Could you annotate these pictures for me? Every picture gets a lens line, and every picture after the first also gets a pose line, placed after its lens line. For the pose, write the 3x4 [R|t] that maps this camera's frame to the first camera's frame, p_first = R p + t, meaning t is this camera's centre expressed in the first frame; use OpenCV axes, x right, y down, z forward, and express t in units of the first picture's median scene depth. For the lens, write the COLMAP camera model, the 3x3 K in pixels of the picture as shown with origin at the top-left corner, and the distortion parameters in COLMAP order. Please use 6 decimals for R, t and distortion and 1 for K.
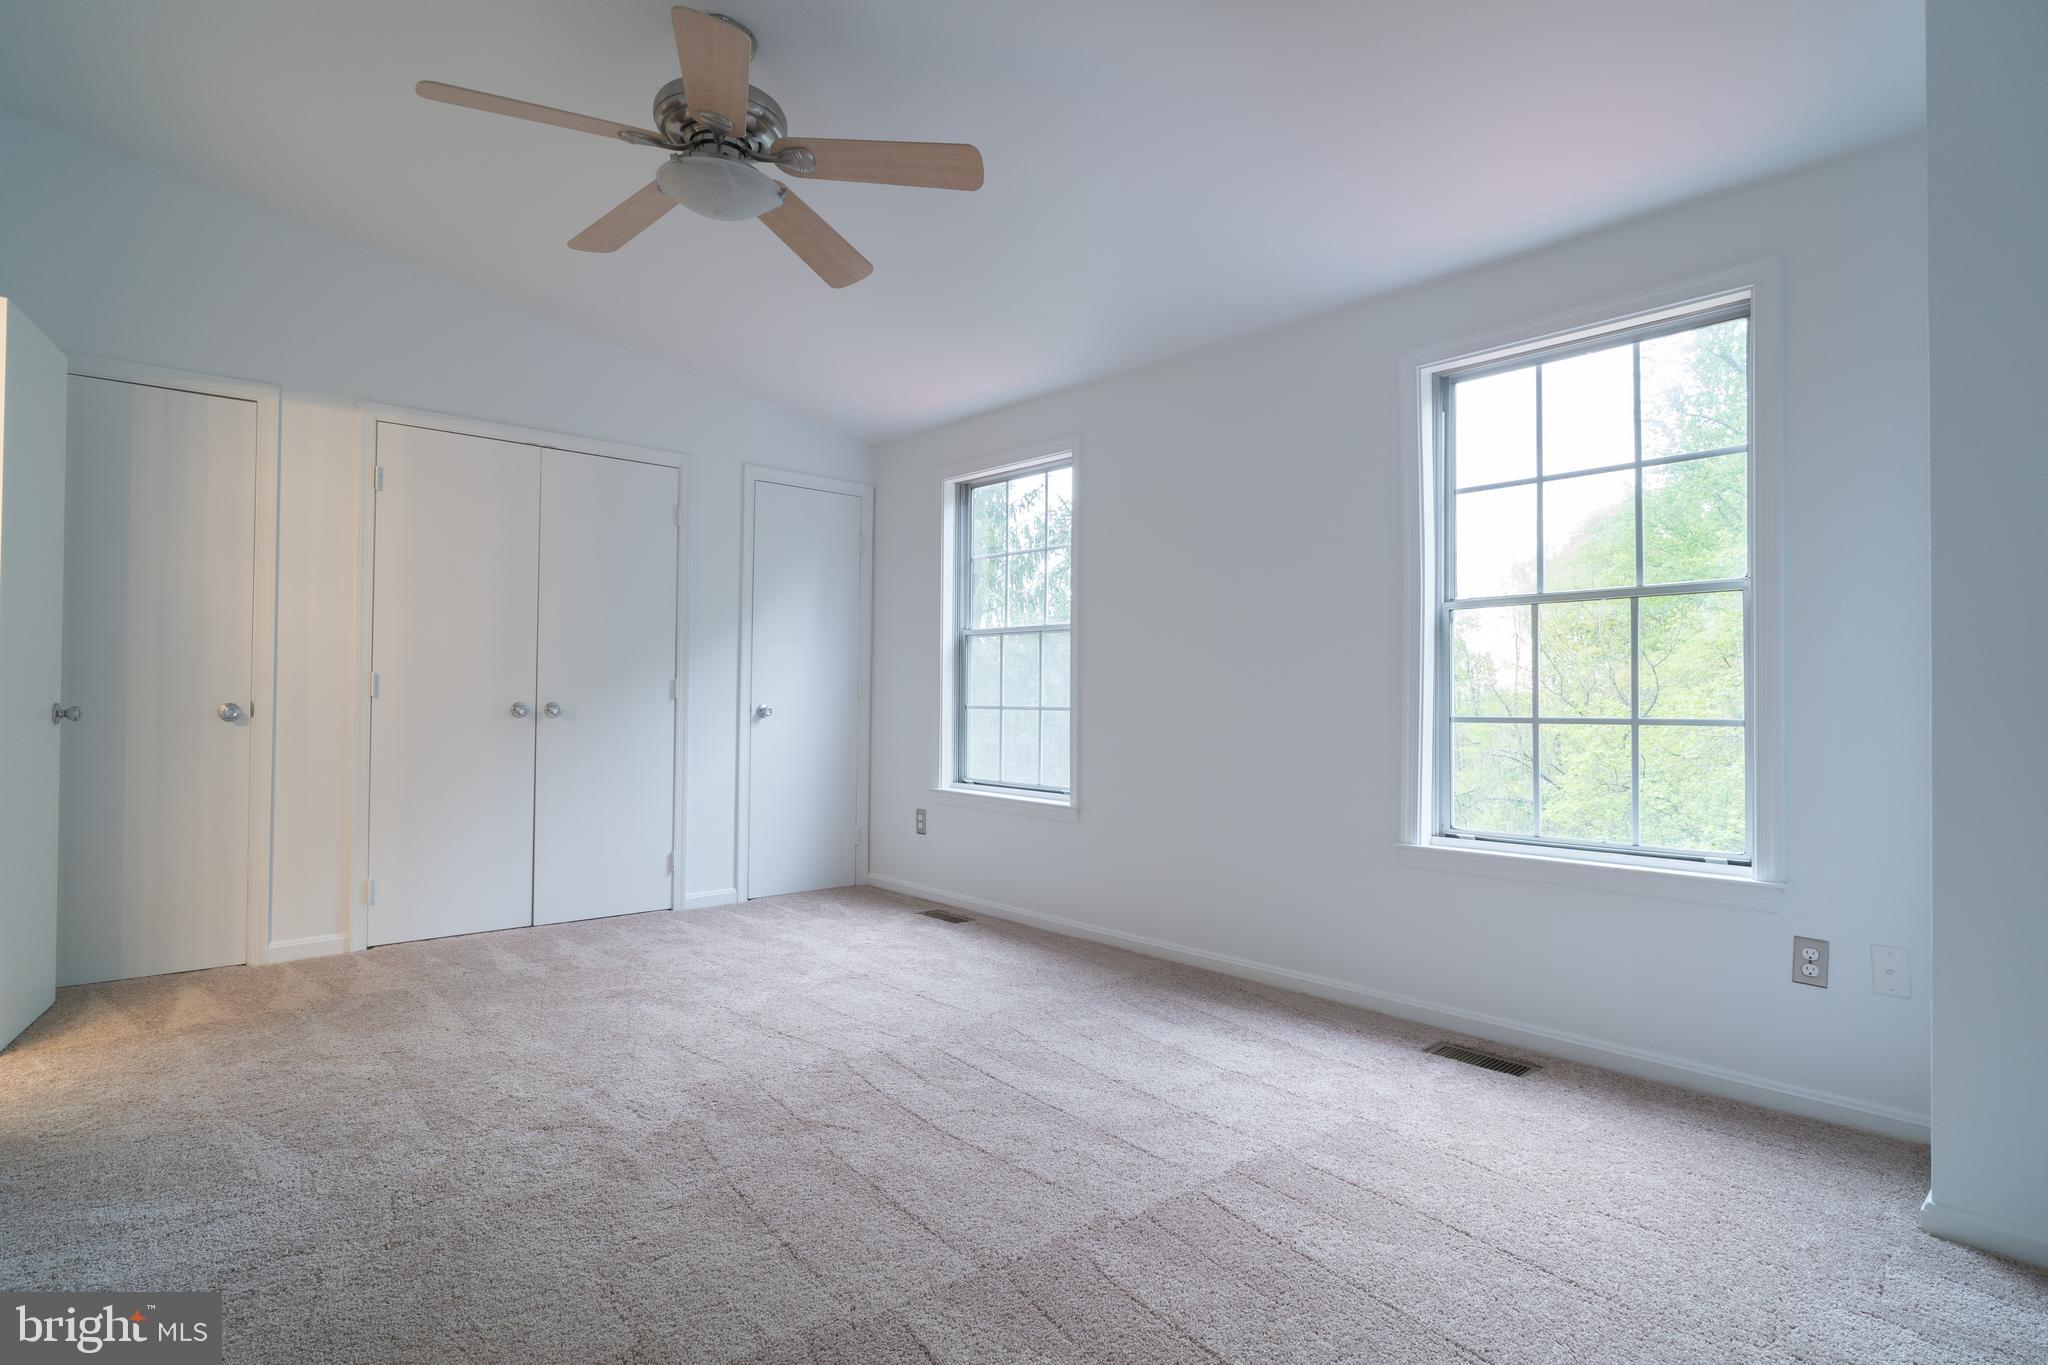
lens RADIAL K [[1038.8, 0, 1017.2], [0, 1038.8, 683.8], [0, 0, 1]] dist [-0.017335, -0.000137]
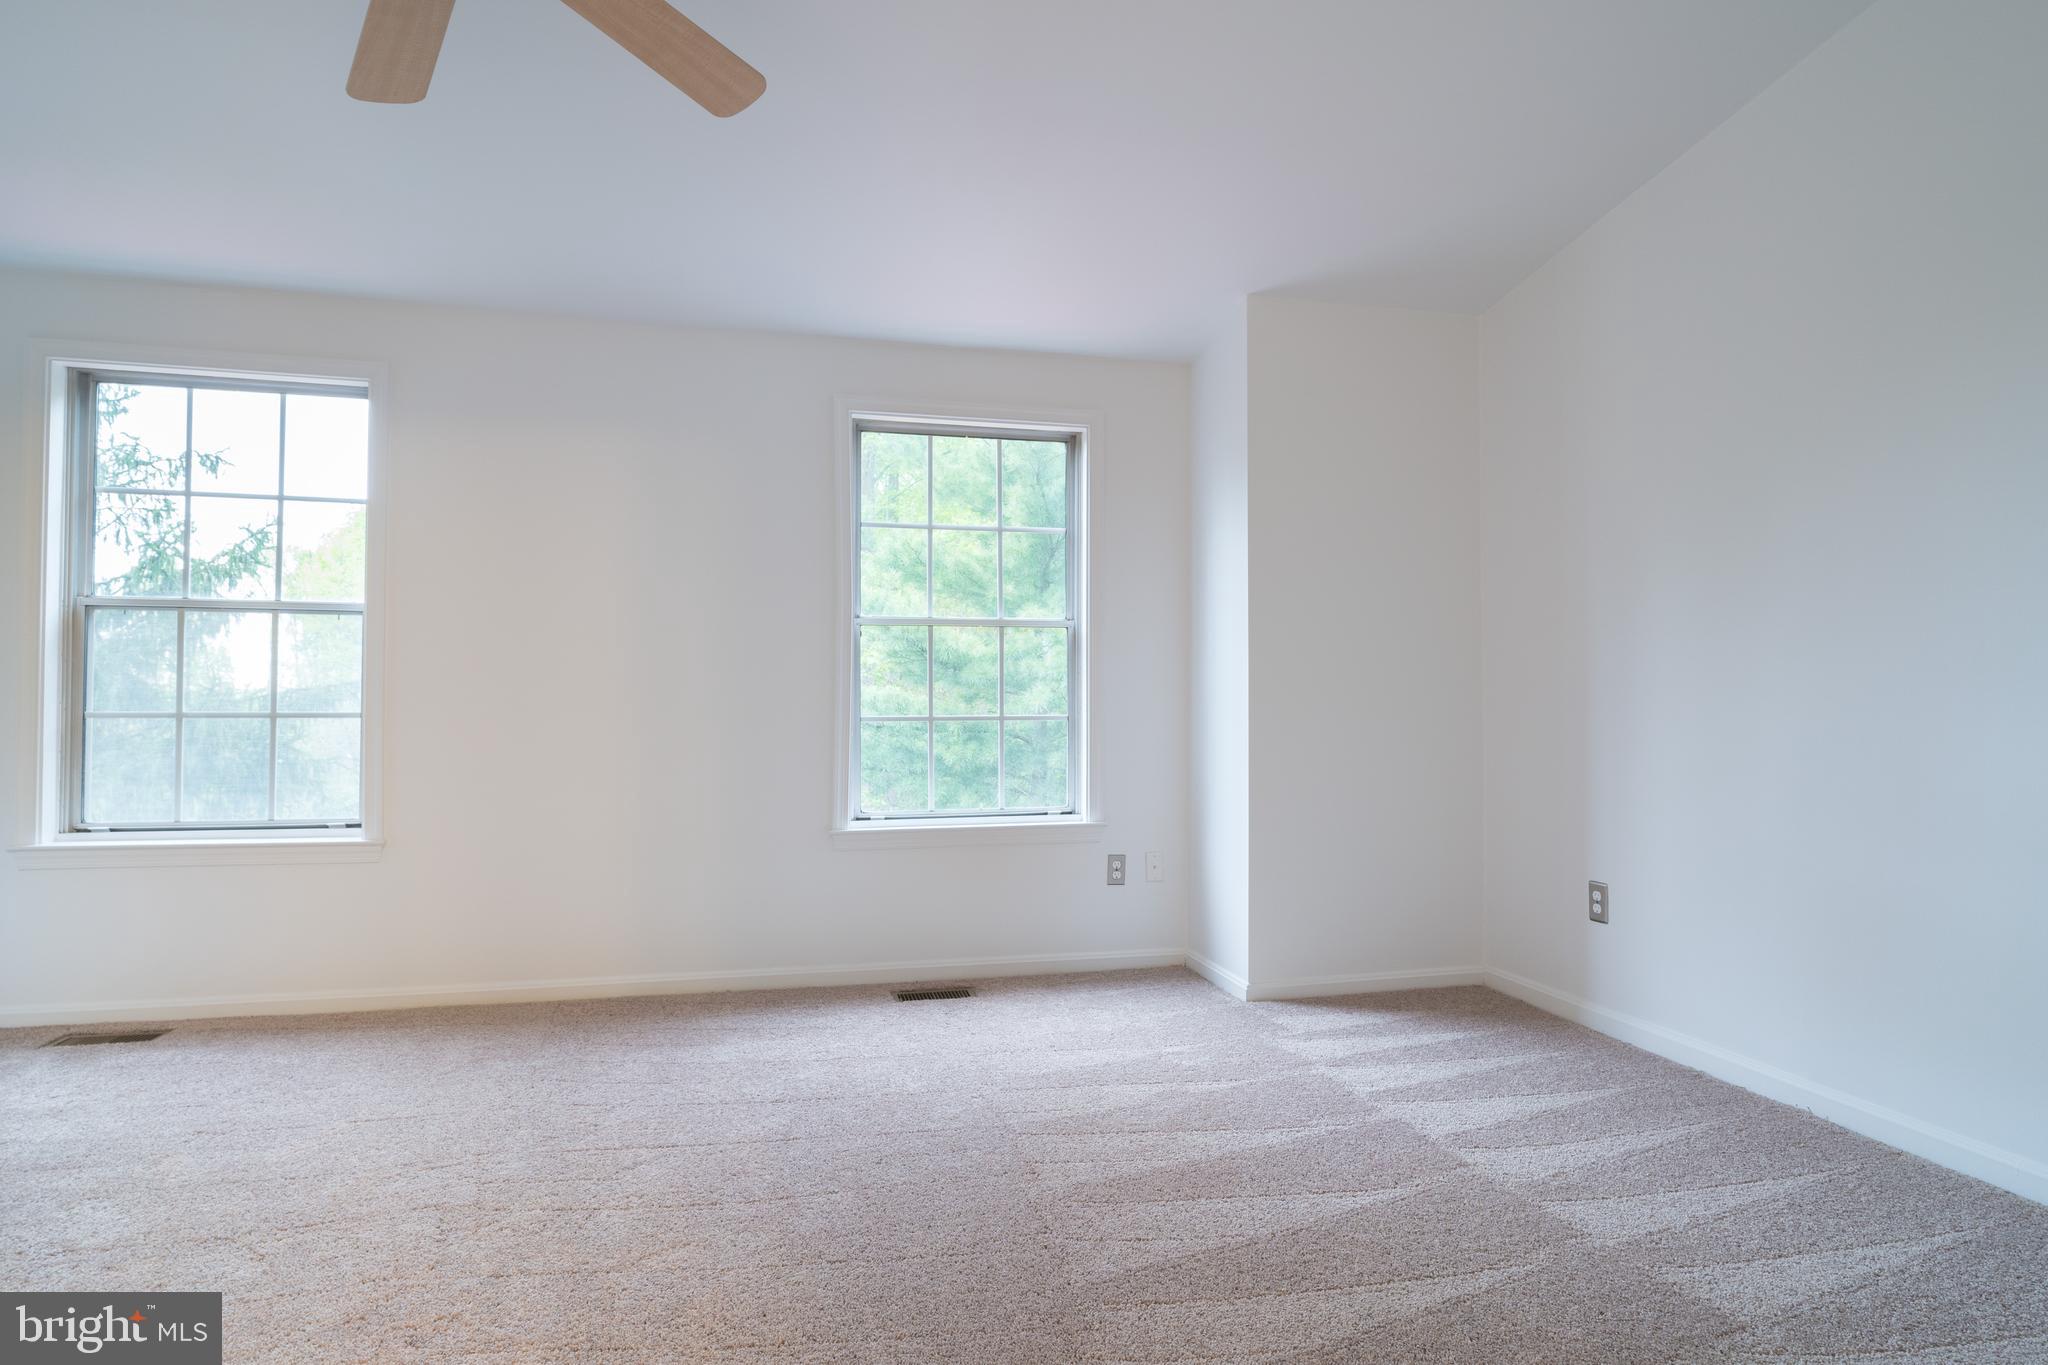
lens RADIAL K [[1038.8, 0, 1017.2], [0, 1038.8, 683.8], [0, 0, 1]] dist [-0.017335, -0.000137]
pose [[0.480604, 0.016713, 0.876778, -0.470447], [-0.010559, 0.999856, -0.013272, 0.007285], [-0.876874, -0.002879, 0.480712, 0.256431]]
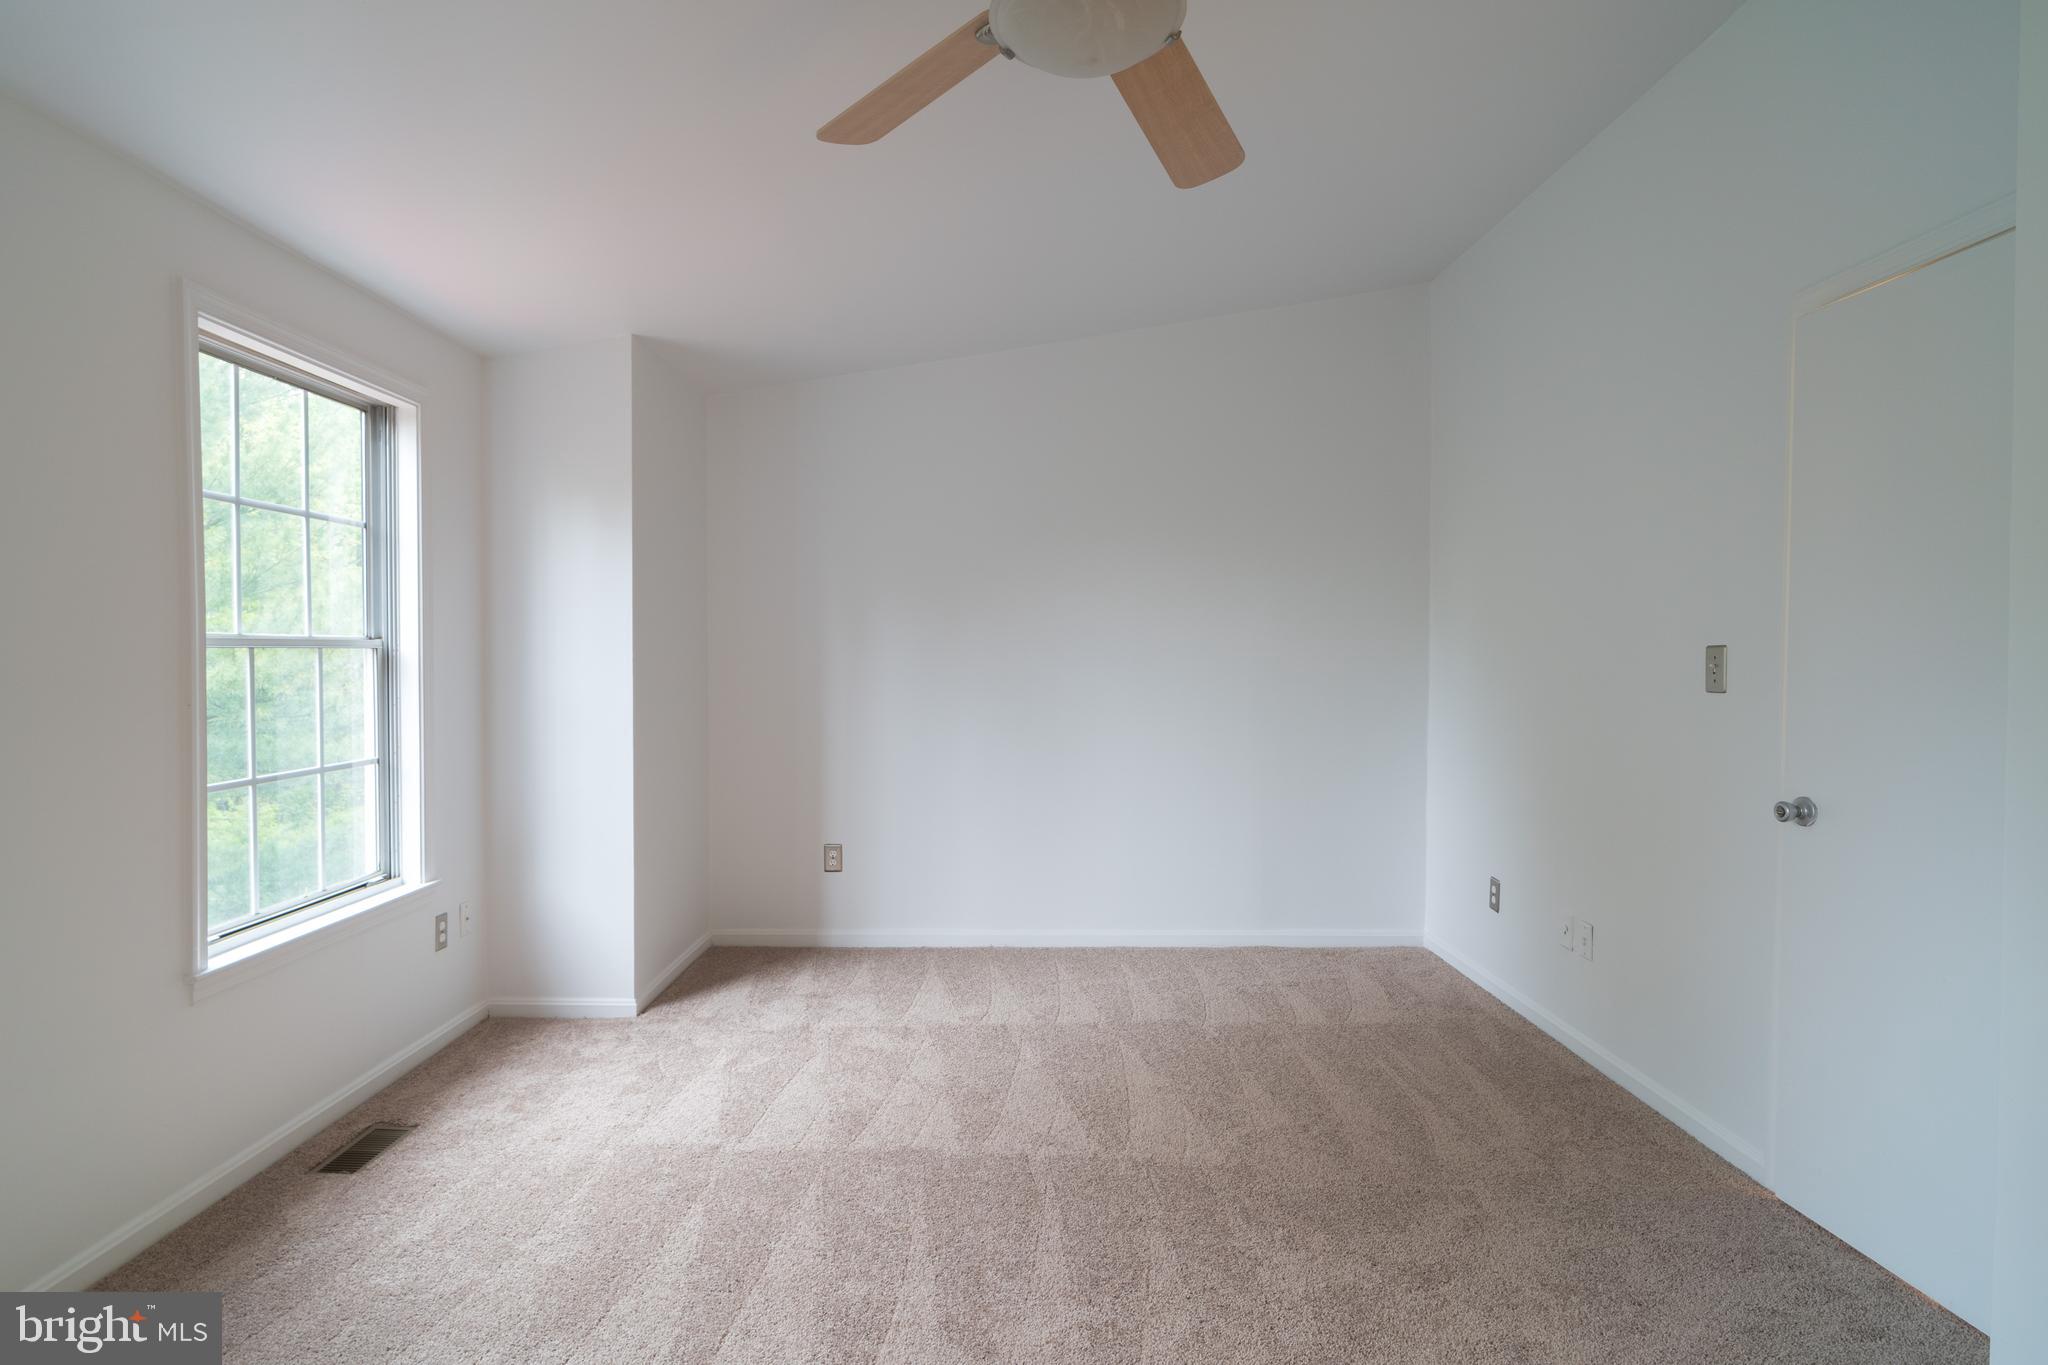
lens RADIAL K [[1086.7, 0, 1015.7], [0, 1086.7, 679.6], [0, 0, 1]] dist [-0.004683, -0.000661]
pose [[-0.741963, -0.027713, 0.669868, -0.495894], [-0.018272, 0.999610, 0.021116, -0.070013], [-0.670192, 0.003427, -0.742180, 1.059764]]
